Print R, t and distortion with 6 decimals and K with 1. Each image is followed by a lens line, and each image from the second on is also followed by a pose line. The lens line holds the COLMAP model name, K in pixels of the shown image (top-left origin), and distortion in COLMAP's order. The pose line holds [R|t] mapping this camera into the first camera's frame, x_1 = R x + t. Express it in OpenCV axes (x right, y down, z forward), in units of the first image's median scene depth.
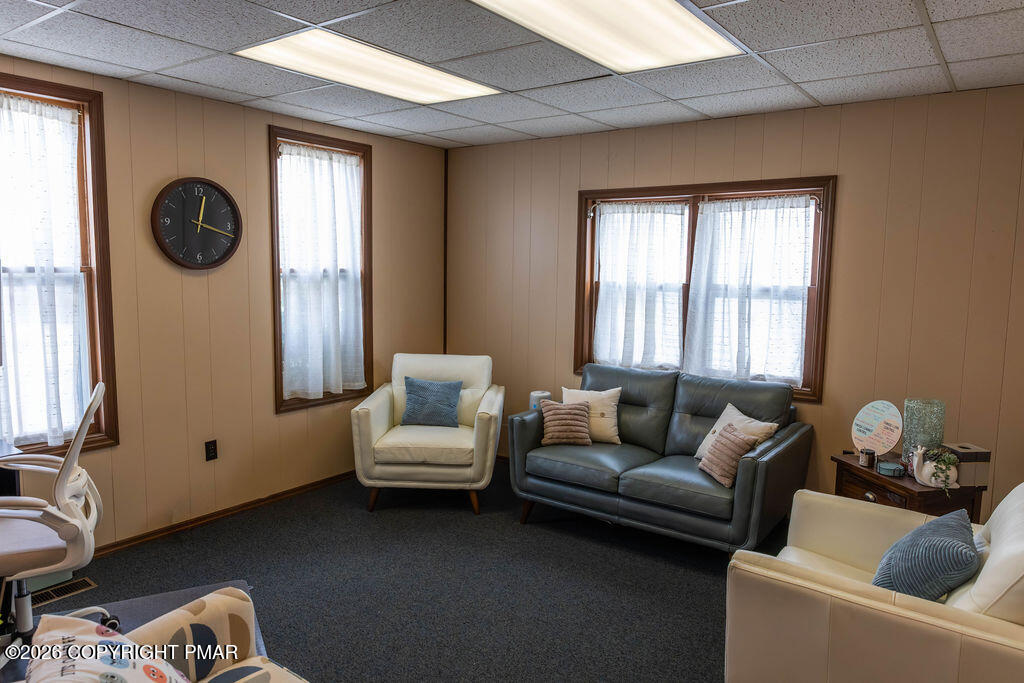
lens RADIAL K [[694.4, 0, 512.0], [0, 694.4, 341.5], [0, 0, 1]] dist [0.037759, 0.000026]
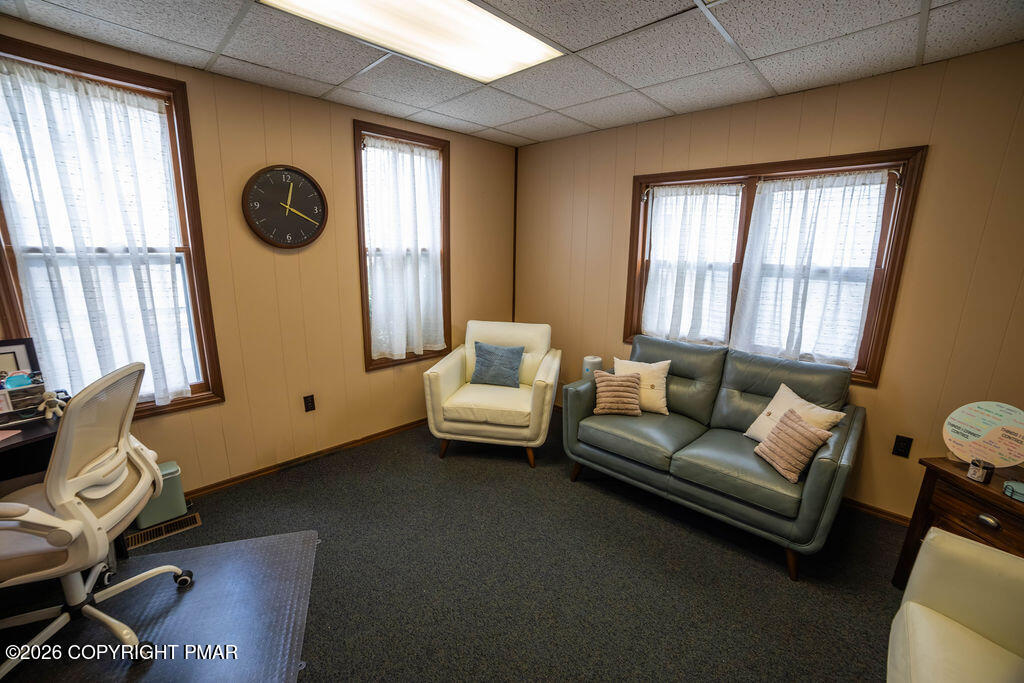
lens RADIAL K [[416.1, 0, 512.0], [0, 416.1, 341.5], [0, 0, 1]] dist [-0.104944, 0.033864]
pose [[0.990500, 0.028591, -0.134510, 0.000753], [-0.015438, 0.995084, 0.097829, -0.020588], [0.136646, -0.094823, 0.986071, 0.359314]]
